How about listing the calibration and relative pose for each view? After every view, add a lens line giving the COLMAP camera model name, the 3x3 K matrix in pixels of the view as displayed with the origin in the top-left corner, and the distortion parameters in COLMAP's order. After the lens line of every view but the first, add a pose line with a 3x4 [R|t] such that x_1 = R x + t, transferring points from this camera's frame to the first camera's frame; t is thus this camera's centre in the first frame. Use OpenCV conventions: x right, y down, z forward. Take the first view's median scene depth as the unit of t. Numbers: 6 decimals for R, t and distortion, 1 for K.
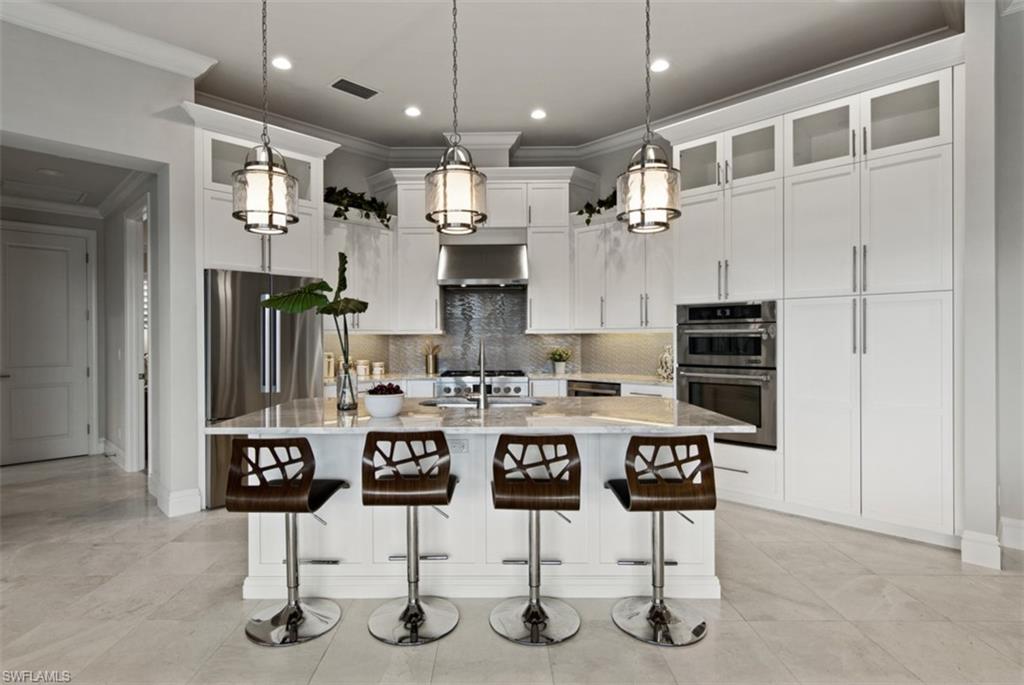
lens RADIAL K [[517.8, 0, 501.6], [0, 517.8, 342.3], [0, 0, 1]] dist [-0.005809, -0.000326]
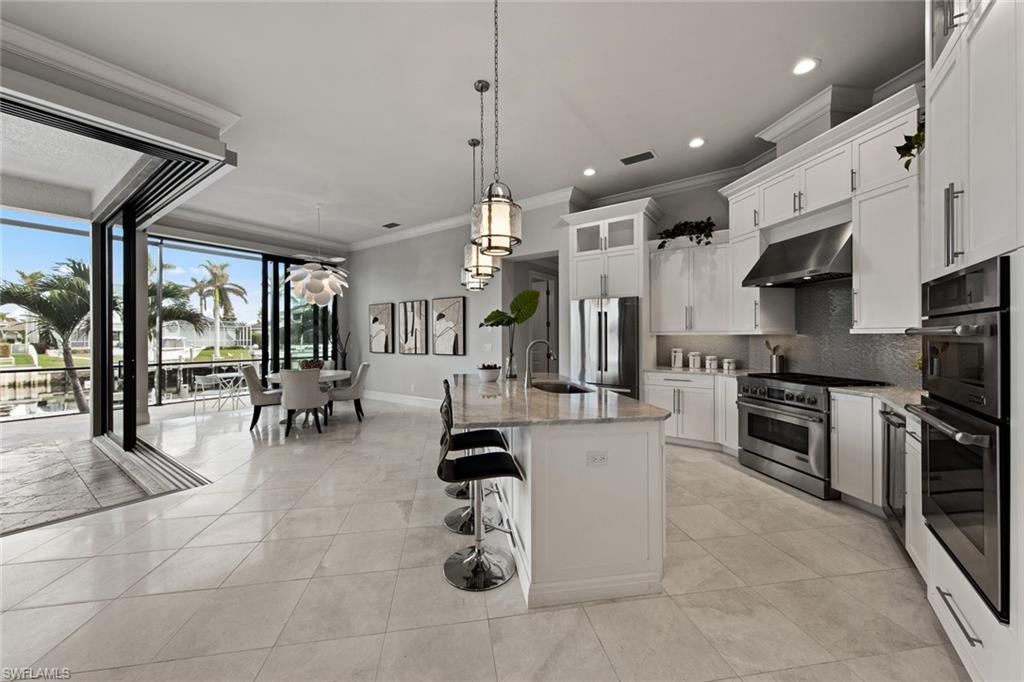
lens RADIAL K [[371.4, 0, 508.6], [0, 371.4, 338.5], [0, 0, 1]] dist [-0.000471, -0.000130]
pose [[0.165570, 0.009638, -0.986151, 0.567864], [-0.006747, 0.999940, 0.008640, -0.012650], [0.986175, 0.005223, 0.165625, 0.439937]]
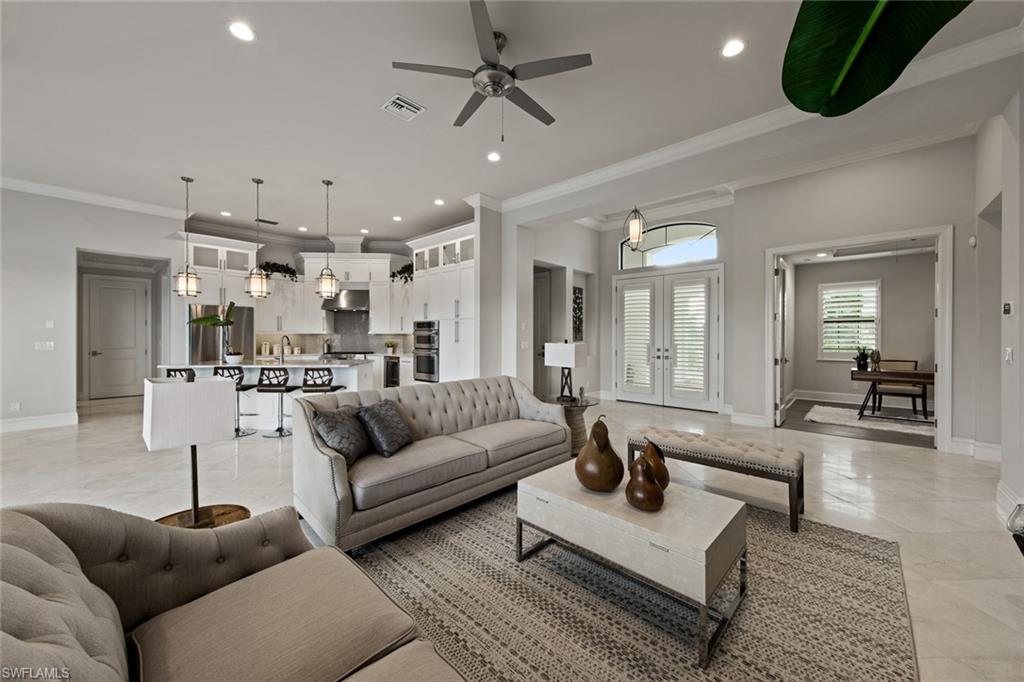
lens RADIAL K [[371.4, 0, 516.4], [0, 371.4, 336.2], [0, 0, 1]] dist [-0.000471, -0.000130]
pose [[0.998767, 0.007622, 0.049045, 0.621795], [-0.007211, 0.999938, -0.008532, 0.001294], [-0.049107, 0.008168, 0.998760, -0.553709]]
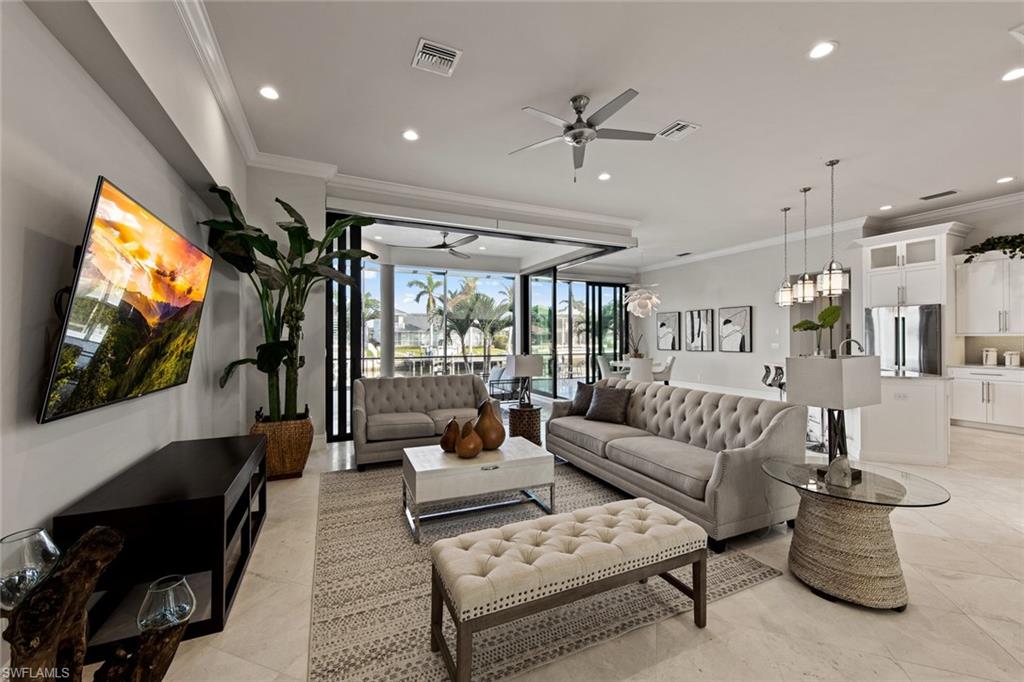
lens RADIAL K [[400.5, 0, 504.2], [0, 400.5, 336.7], [0, 0, 1]] dist [-0.001019, -0.000122]
pose [[-0.347849, 0.001543, -0.937549, 1.311718], [-0.005693, 0.999977, 0.003759, -0.011036], [0.937533, 0.006645, -0.347832, 0.090971]]
